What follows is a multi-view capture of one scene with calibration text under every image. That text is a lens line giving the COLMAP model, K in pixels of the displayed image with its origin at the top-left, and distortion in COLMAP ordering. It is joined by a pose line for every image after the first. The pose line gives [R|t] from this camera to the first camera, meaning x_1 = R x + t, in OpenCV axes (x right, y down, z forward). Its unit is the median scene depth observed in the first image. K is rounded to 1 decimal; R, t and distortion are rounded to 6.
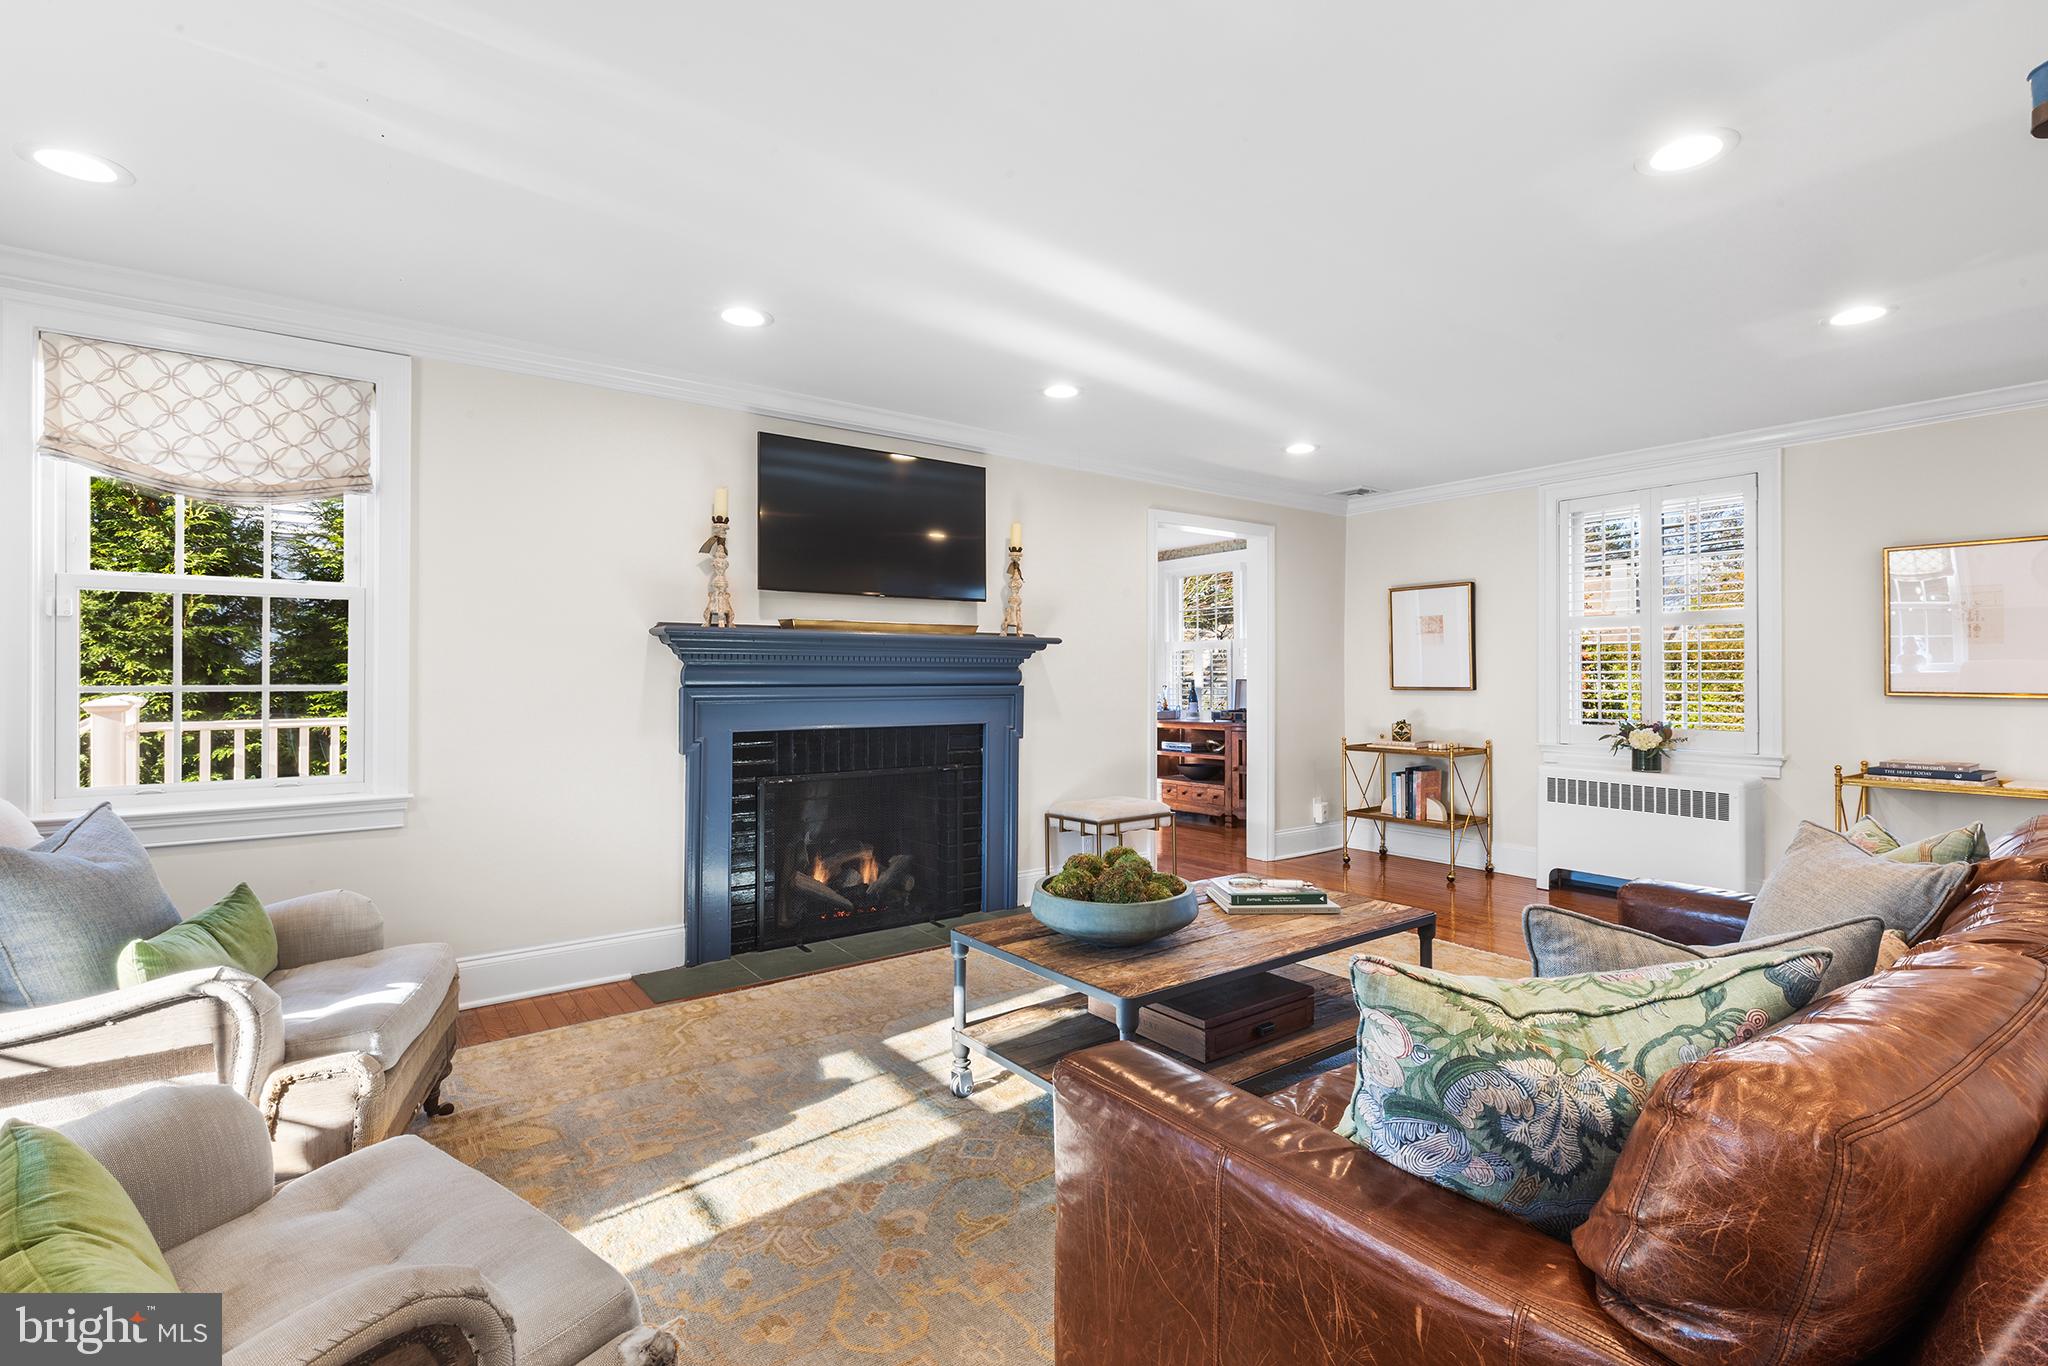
lens RADIAL K [[884.1, 0, 974.7], [0, 884.1, 663.2], [0, 0, 1]] dist [0.007677, -0.003077]
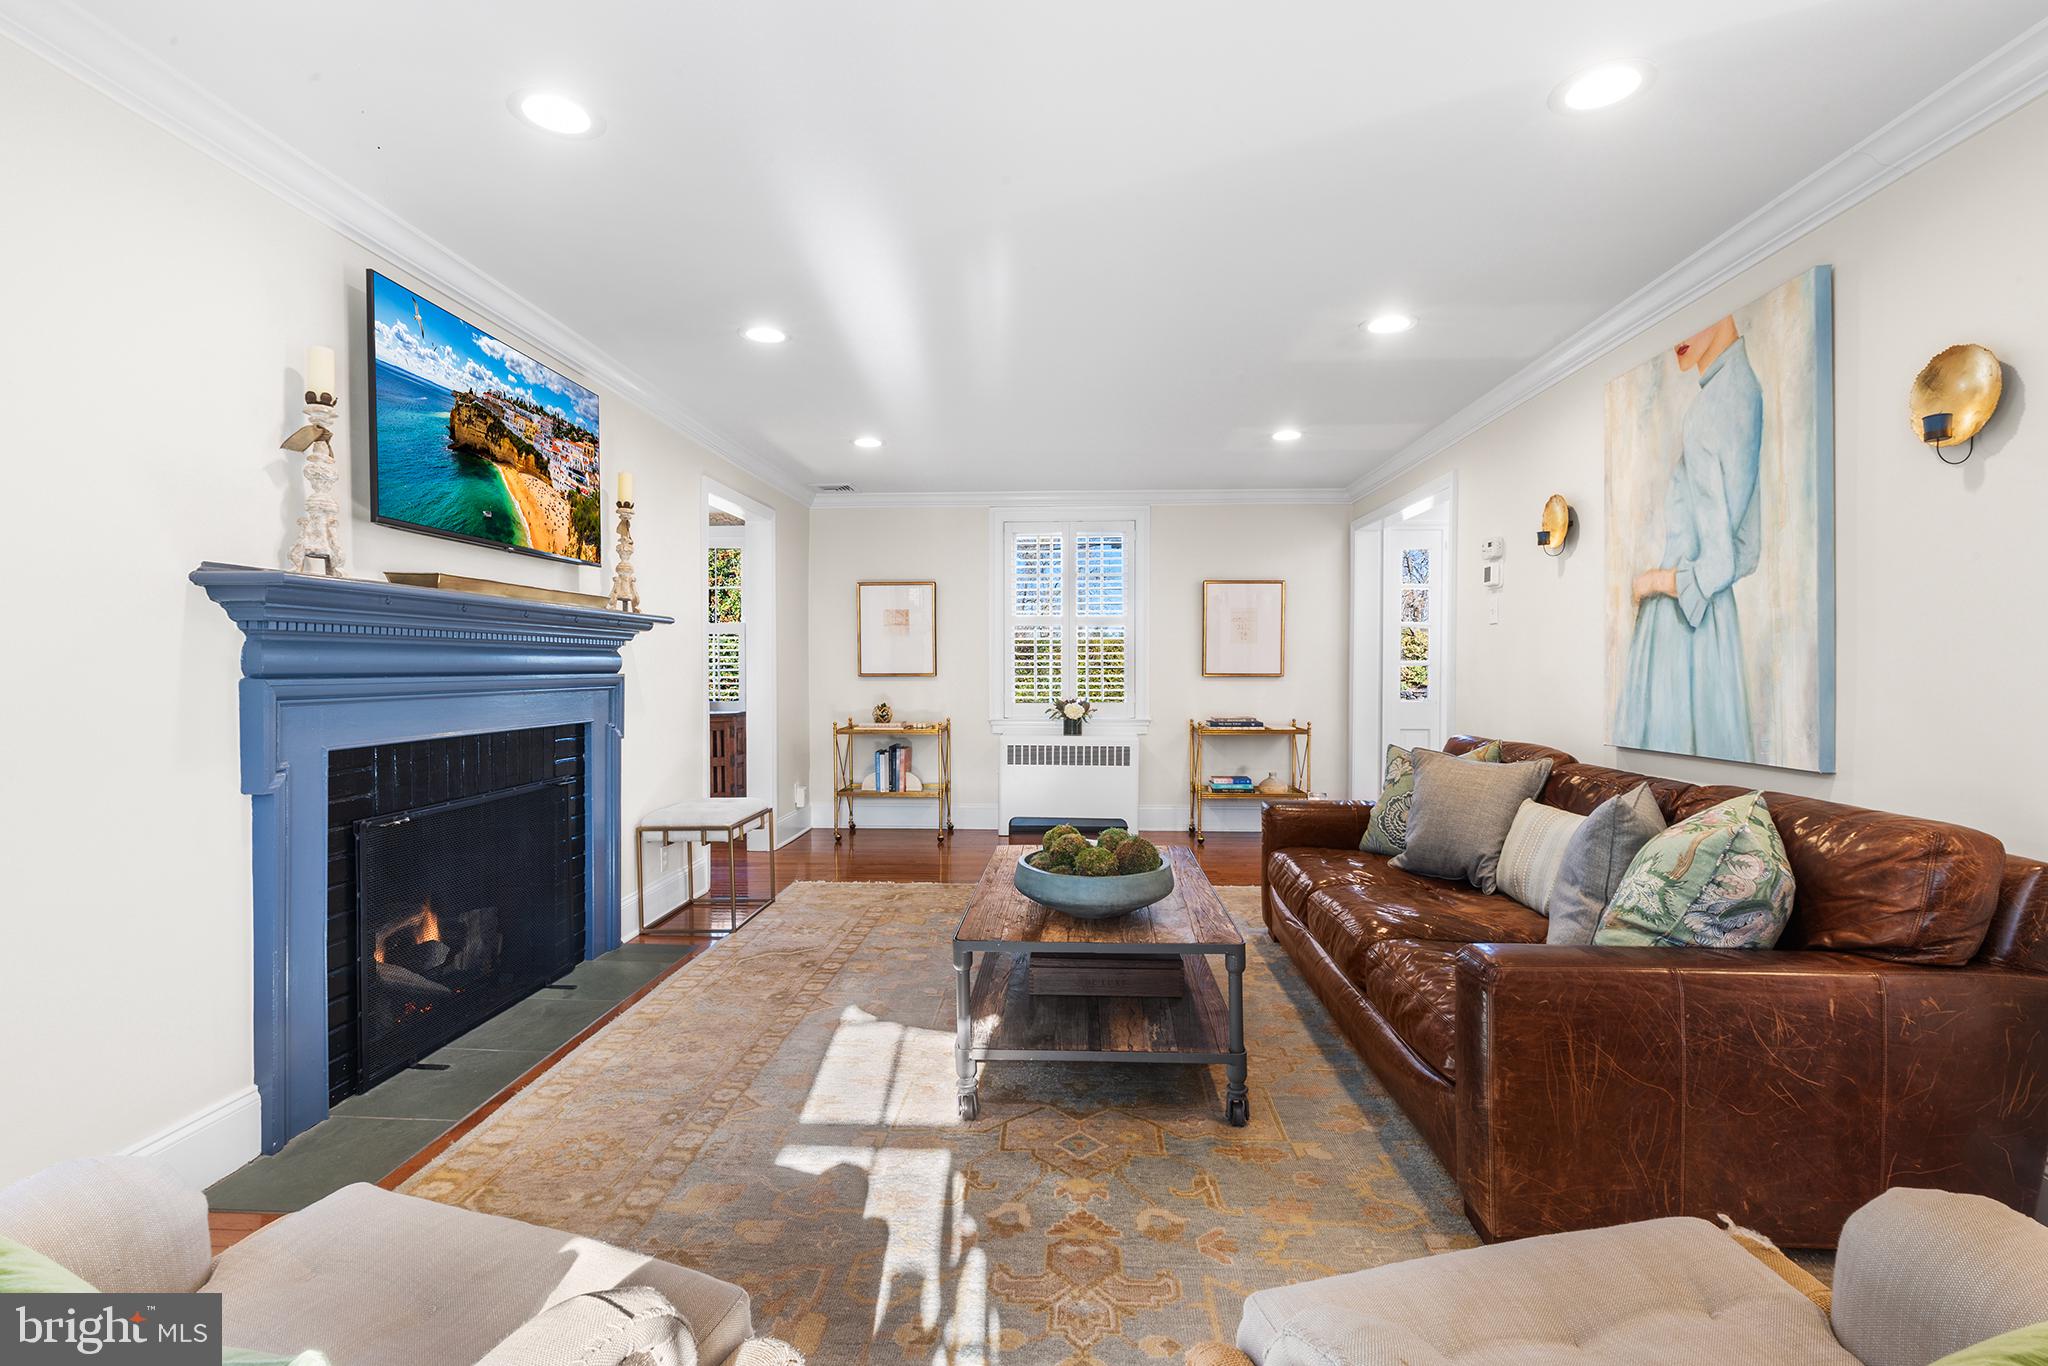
lens RADIAL K [[972.2, 0, 865.2], [0, 972.2, 674.1], [0, 0, 1]] dist [0.000826, 0.000692]
pose [[0.656390, -0.005365, 0.754403, -0.506211], [-0.010866, 0.999804, 0.016565, 0.008976], [-0.754344, -0.019071, 0.656203, 0.260321]]
